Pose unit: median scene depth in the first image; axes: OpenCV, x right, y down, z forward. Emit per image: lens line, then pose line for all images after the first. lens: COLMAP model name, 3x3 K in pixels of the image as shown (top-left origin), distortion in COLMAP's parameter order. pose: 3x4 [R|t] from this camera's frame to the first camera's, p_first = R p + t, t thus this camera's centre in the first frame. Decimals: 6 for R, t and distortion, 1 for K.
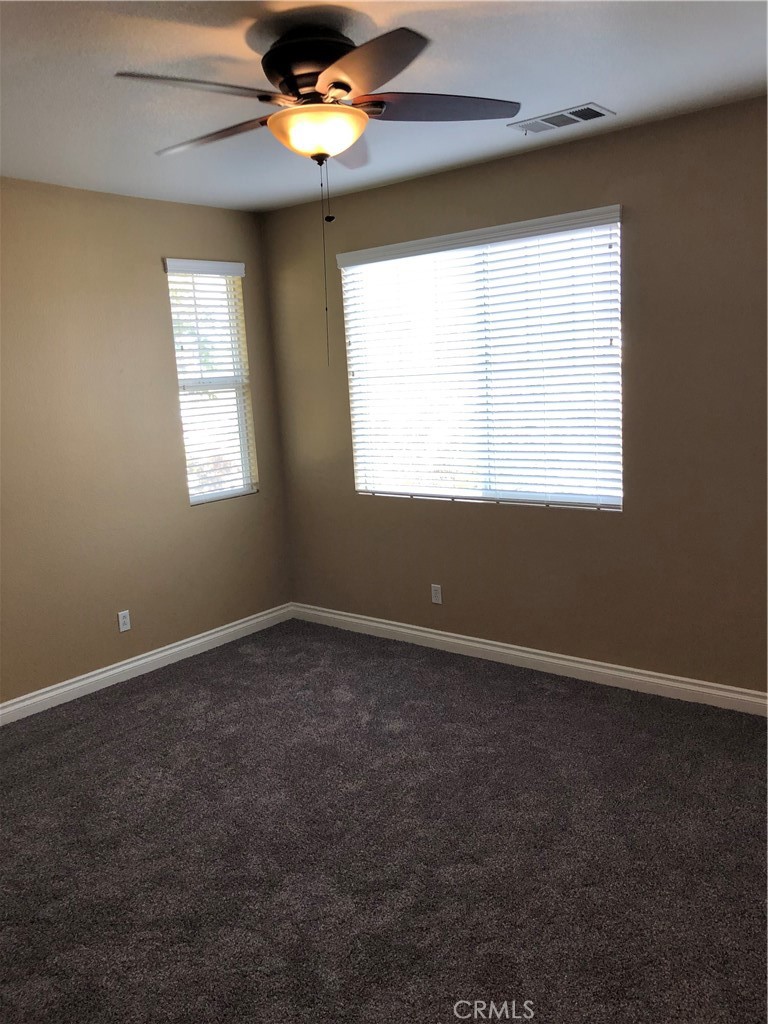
lens RADIAL K [[845.0, 0, 383.4], [0, 845.0, 504.5], [0, 0, 1]] dist [0.031182, -0.026660]
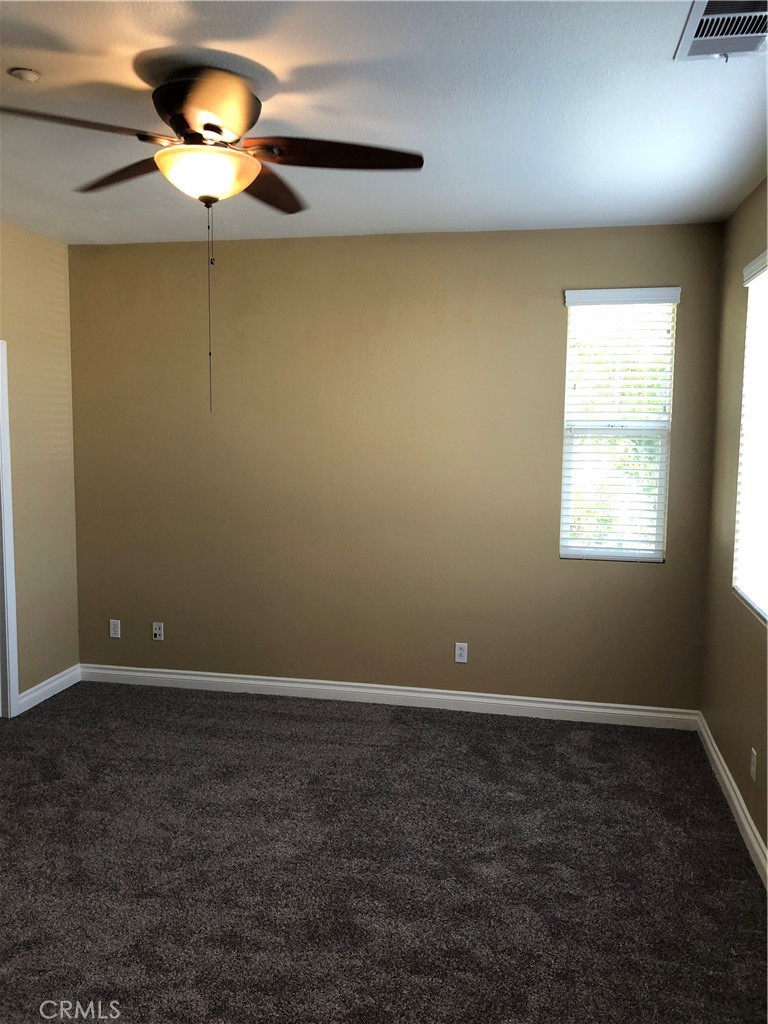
lens RADIAL K [[845.0, 0, 378.6], [0, 845.0, 507.8], [0, 0, 1]] dist [0.031182, -0.026660]
pose [[0.451153, 0.159018, -0.878165, 0.503604], [-0.179677, 0.980033, 0.085156, -0.099533], [0.874172, 0.119368, 0.470716, 0.413979]]
